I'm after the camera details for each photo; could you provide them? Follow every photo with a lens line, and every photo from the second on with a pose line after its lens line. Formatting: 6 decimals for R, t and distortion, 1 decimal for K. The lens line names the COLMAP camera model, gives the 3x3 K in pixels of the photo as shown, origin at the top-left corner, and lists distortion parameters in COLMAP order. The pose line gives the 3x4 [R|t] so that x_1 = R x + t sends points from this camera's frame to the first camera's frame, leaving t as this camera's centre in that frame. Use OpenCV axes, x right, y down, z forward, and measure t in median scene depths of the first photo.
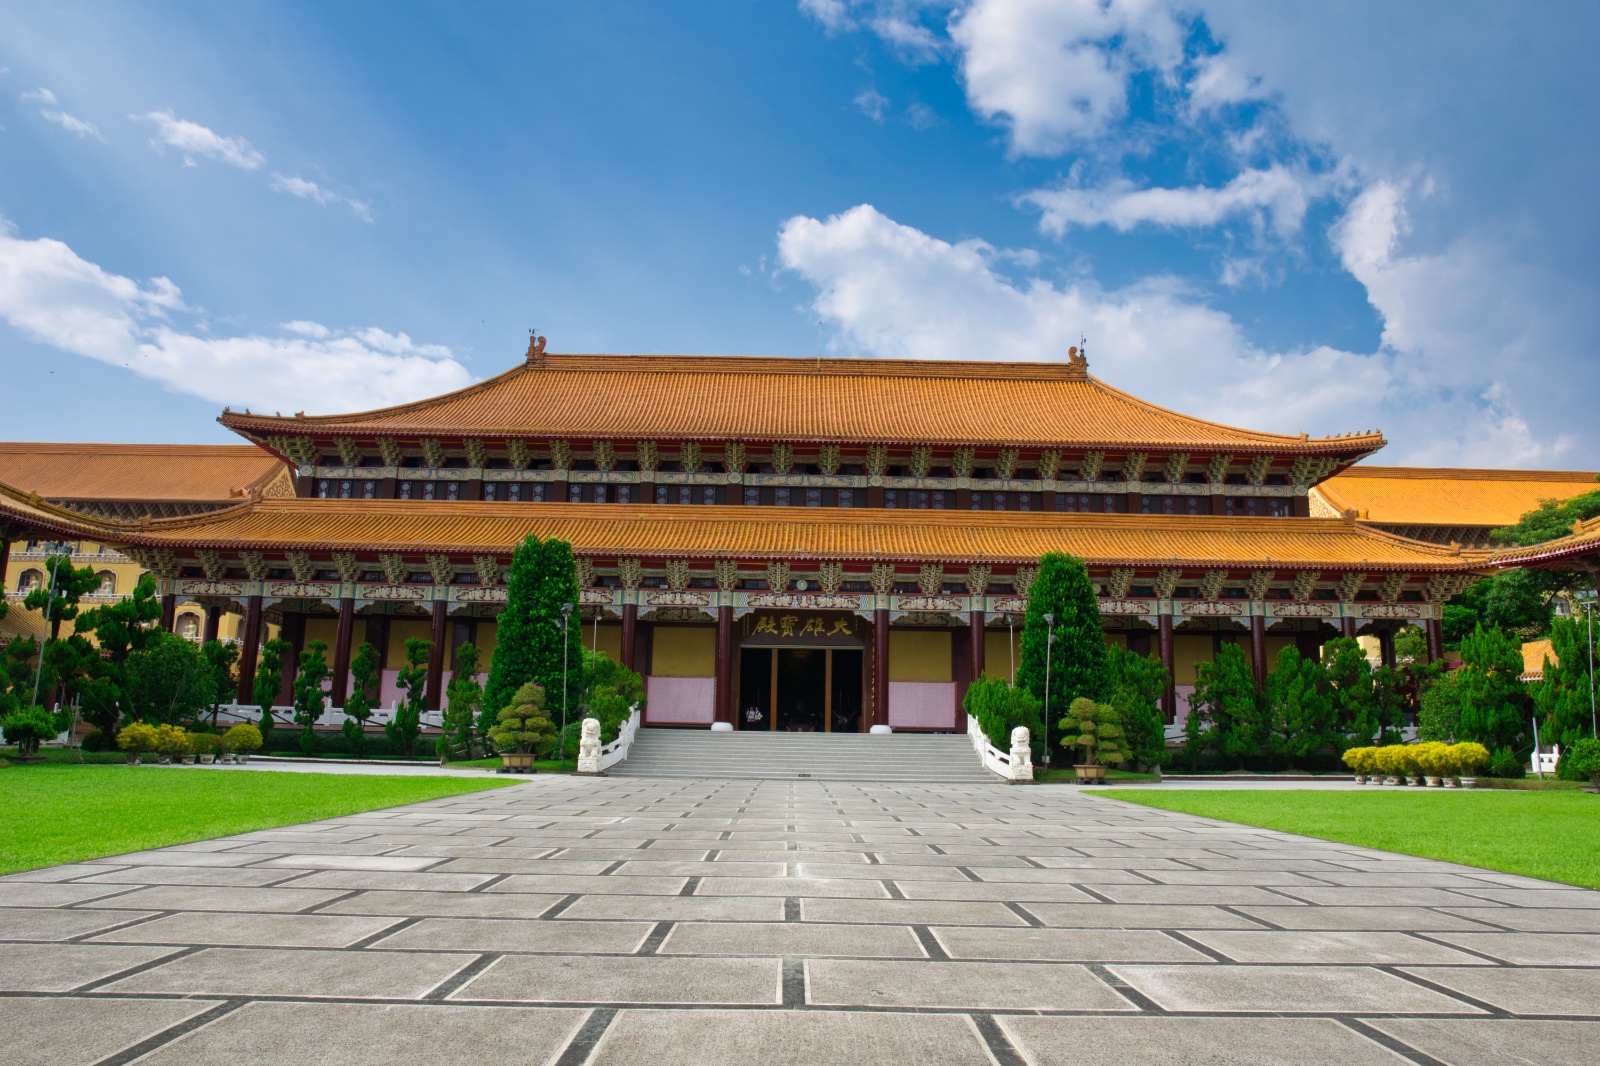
lens RADIAL K [[1080.3, 0, 800.0], [0, 1080.3, 533.0], [0, 0, 1]] dist [-0.001002, -0.091174]
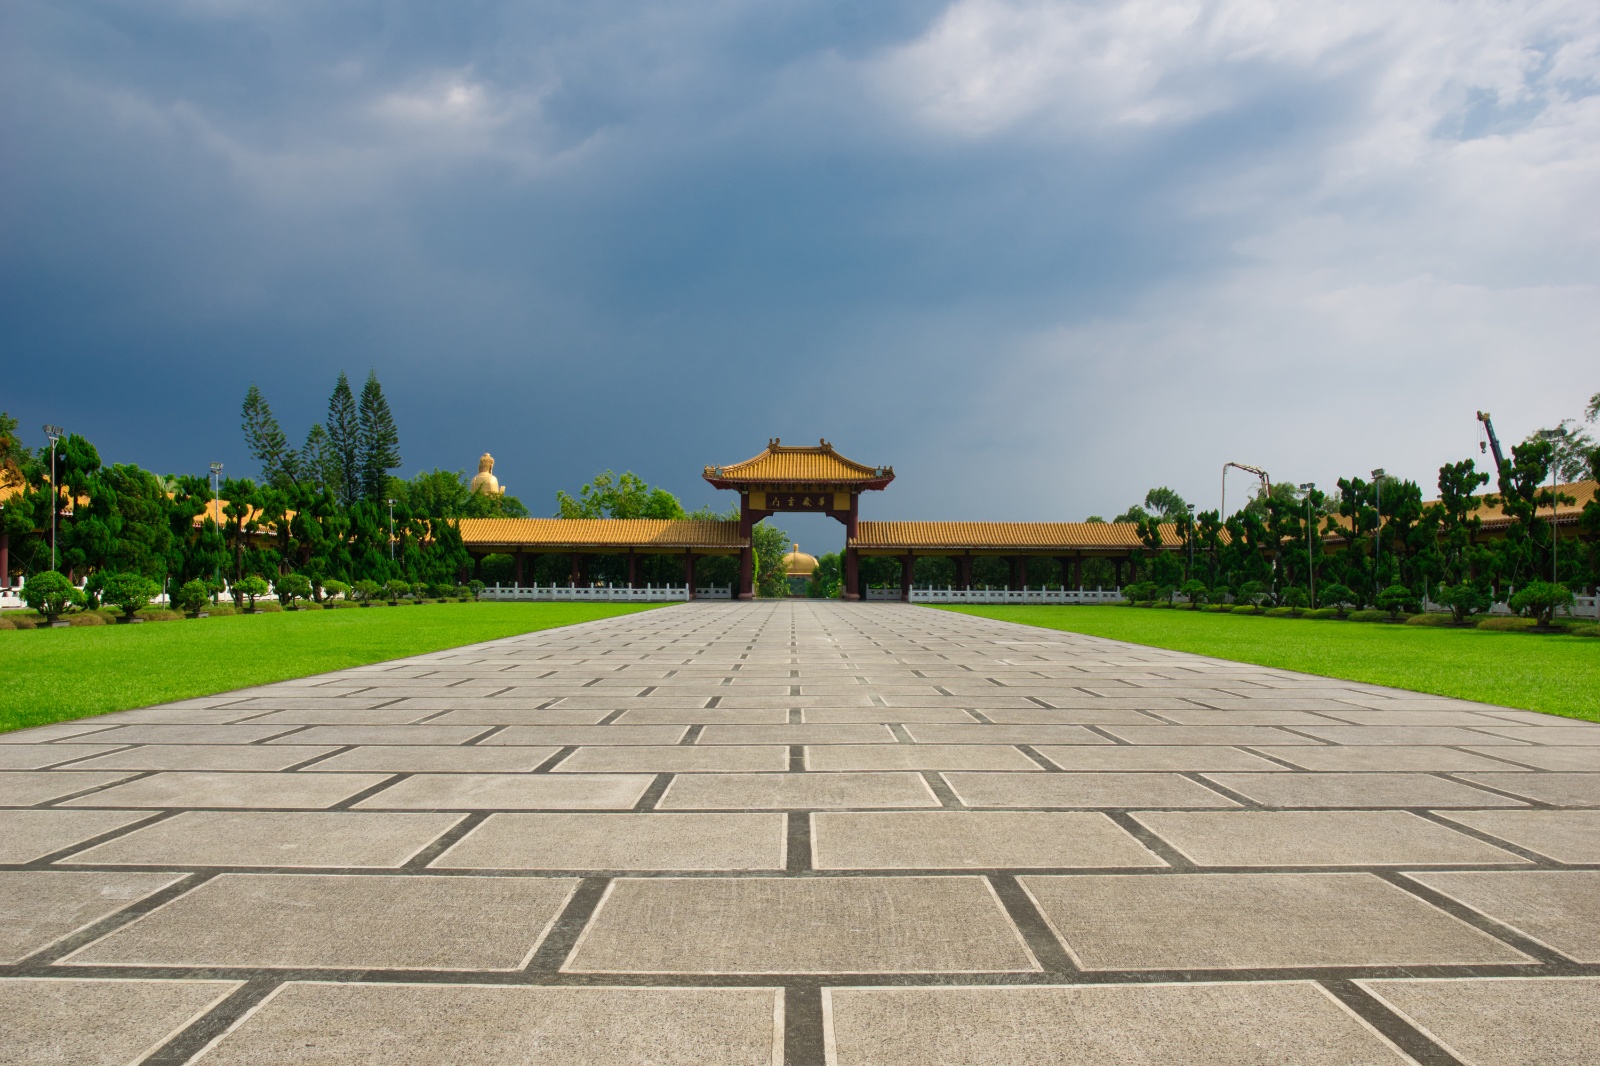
lens RADIAL K [[1119.4, 0, 800.0], [0, 1119.4, 533.0], [0, 0, 1]] dist [-0.007398, -0.002595]
pose [[0.999858, -0.016804, -0.001228, -0.000255], [0.016806, 0.989530, 0.143348, 0.010569], [-0.001194, -0.143349, 0.989672, 0.057379]]
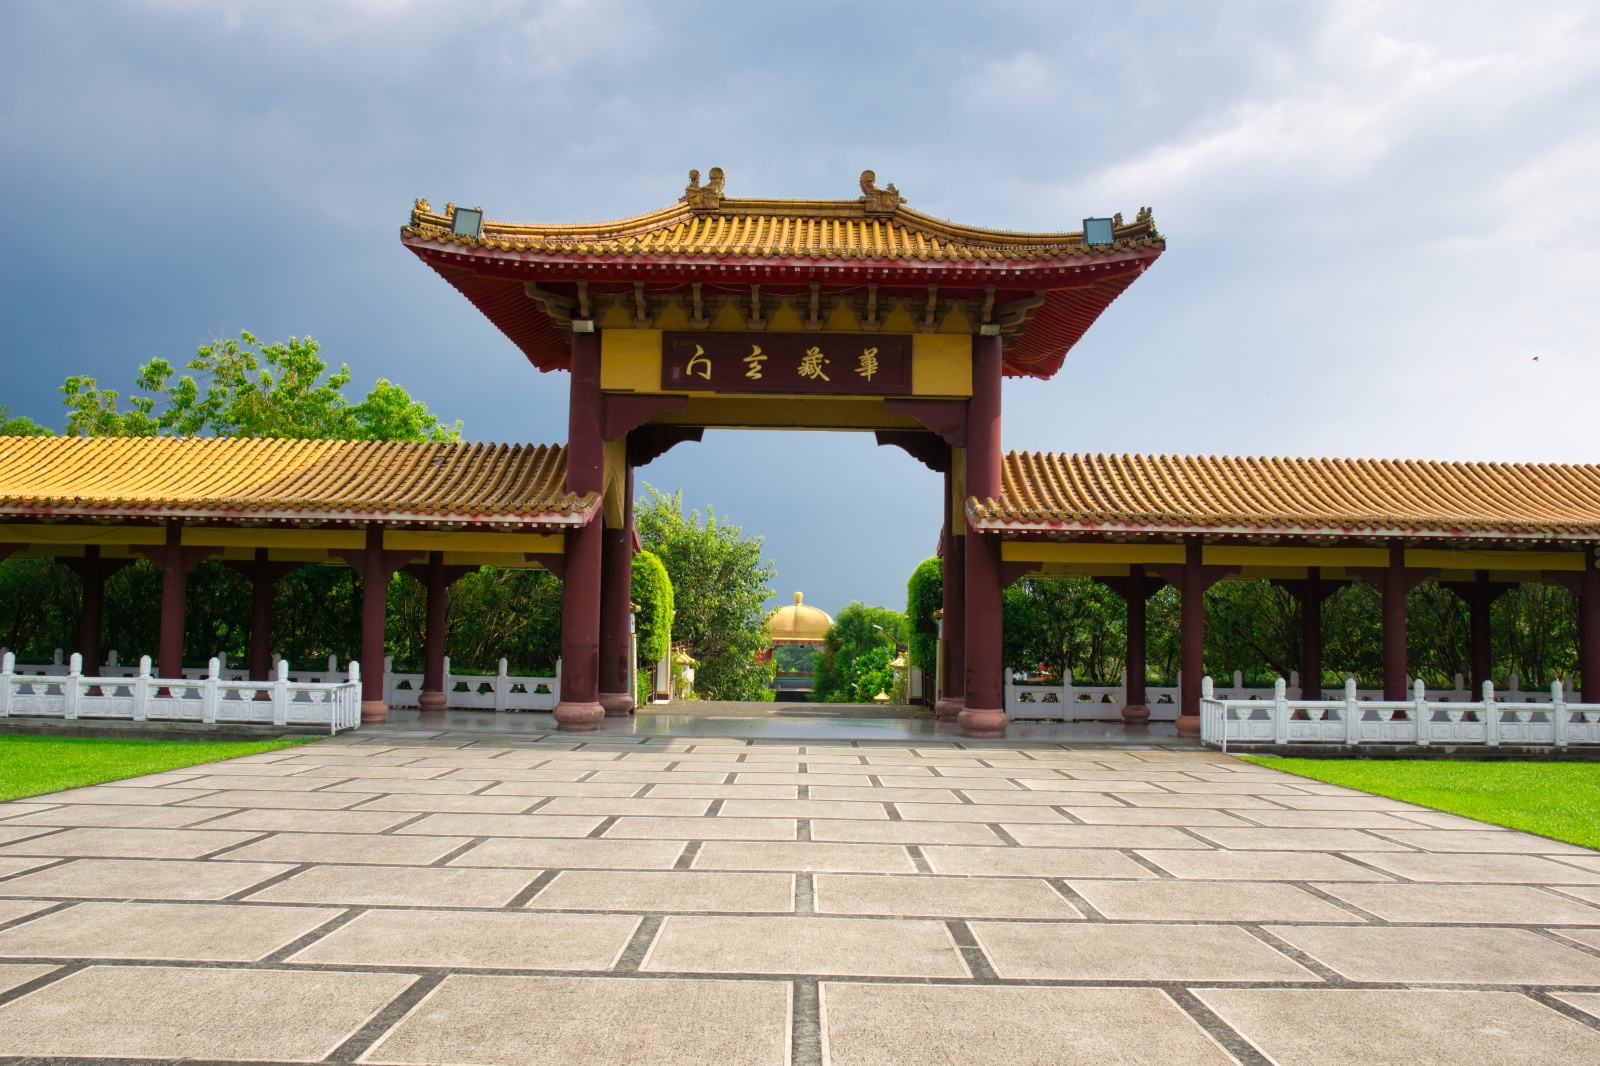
lens RADIAL K [[1119.4, 0, 800.0], [0, 1119.4, 533.0], [0, 0, 1]] dist [-0.007398, -0.002595]
pose [[0.999930, -0.006254, -0.010061, 0.000865], [0.007072, 0.996494, 0.083369, 0.043543], [0.009504, -0.083434, 0.996468, 0.234305]]
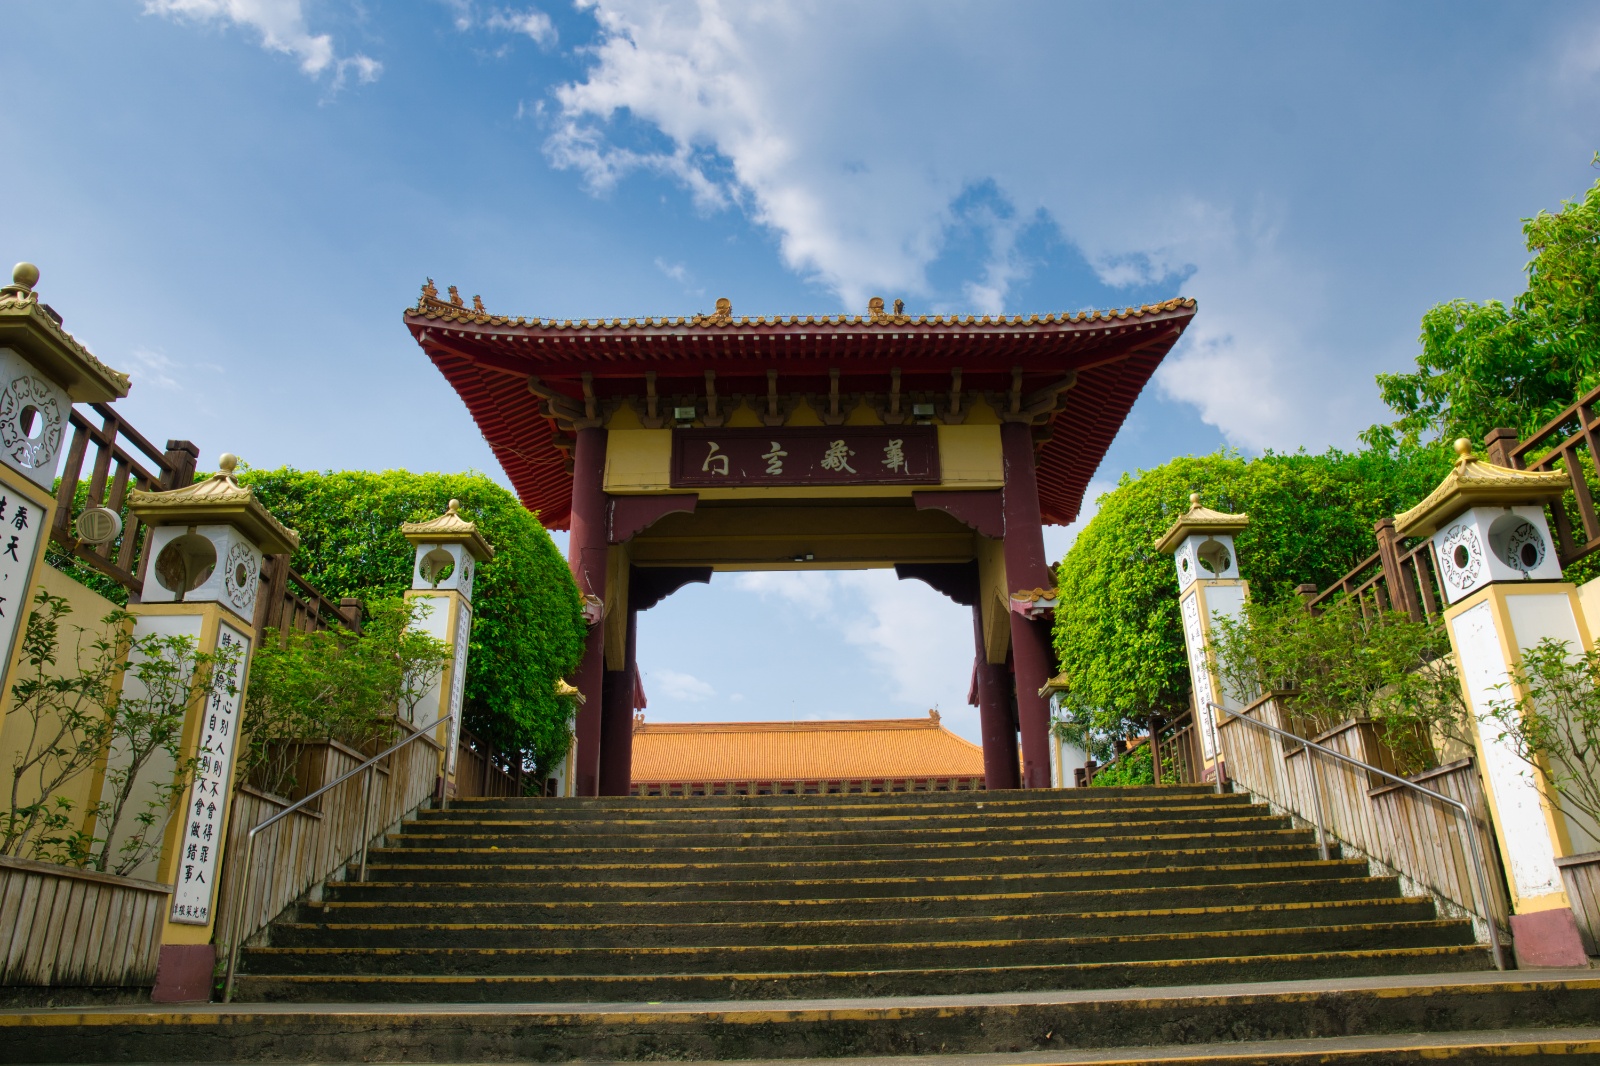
lens RADIAL K [[1119.4, 0, 800.0], [0, 1119.4, 533.0], [0, 0, 1]] dist [-0.007398, -0.002595]
pose [[0.998914, -0.038677, 0.025983, -0.002806], [0.042945, 0.980574, -0.191390, 0.055153], [-0.018076, 0.192298, 0.981170, 0.241080]]
